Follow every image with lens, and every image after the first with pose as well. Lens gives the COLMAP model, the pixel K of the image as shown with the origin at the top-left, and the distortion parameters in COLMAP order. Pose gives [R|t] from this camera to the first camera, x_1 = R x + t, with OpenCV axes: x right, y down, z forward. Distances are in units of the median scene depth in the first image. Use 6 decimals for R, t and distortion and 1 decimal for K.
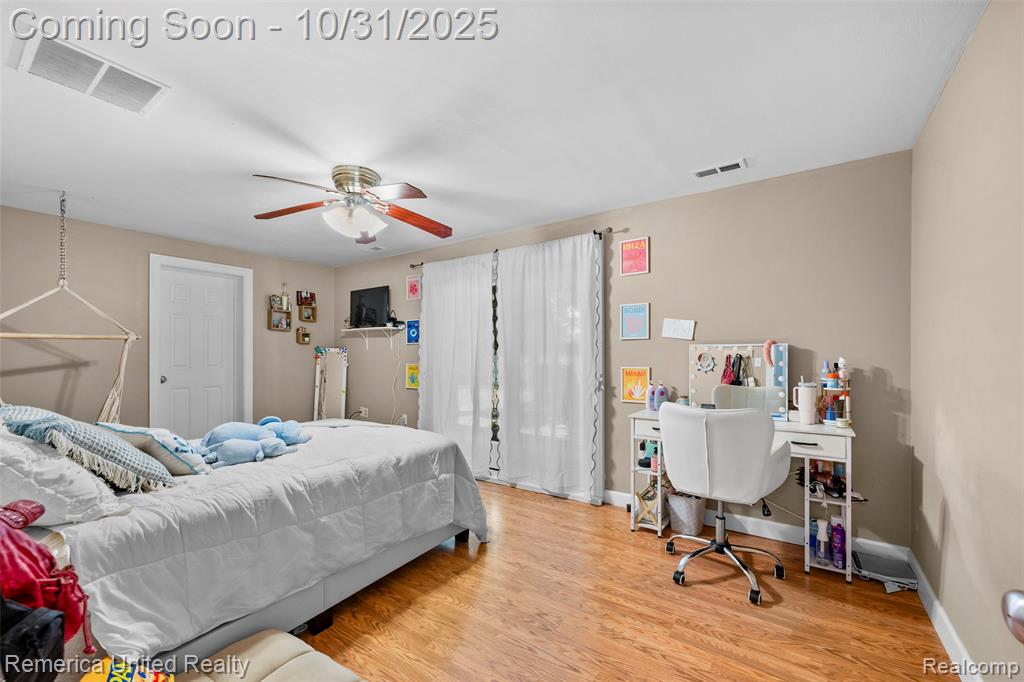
lens RADIAL K [[407.9, 0, 512.0], [0, 407.9, 341.0], [0, 0, 1]] dist [-0.001519, 0.000130]
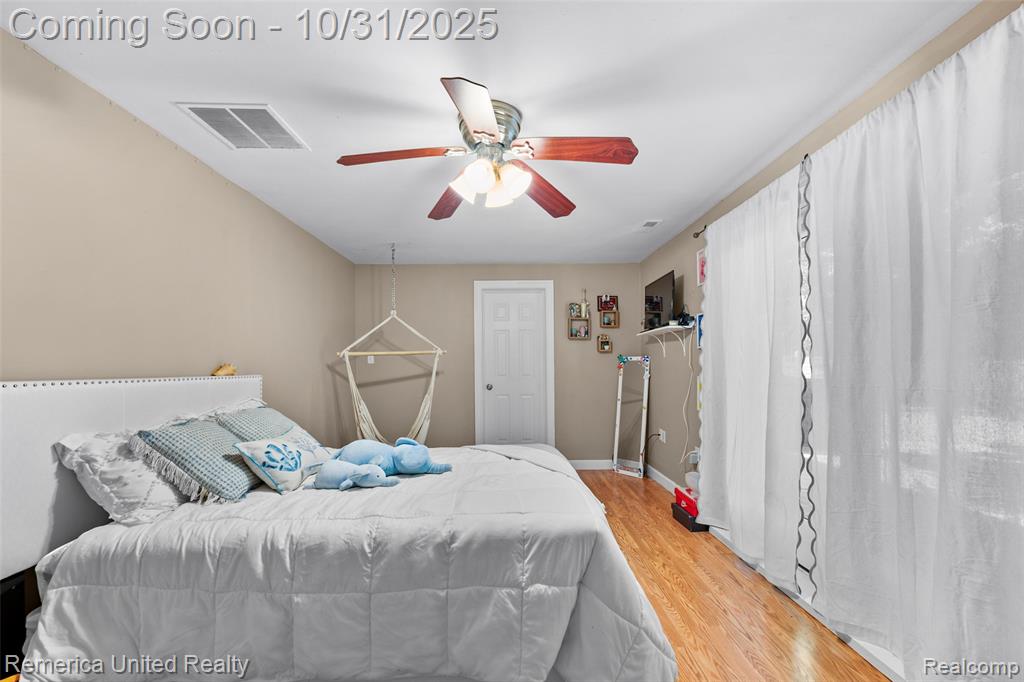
lens RADIAL K [[412.0, 0, 515.2], [0, 412.0, 361.7], [0, 0, 1]] dist [-0.000139, -0.000091]
pose [[0.593282, -0.014511, -0.804864, 0.207365], [0.039583, 0.999154, 0.011164, 0.017036], [0.804021, -0.038482, 0.593354, 0.525002]]
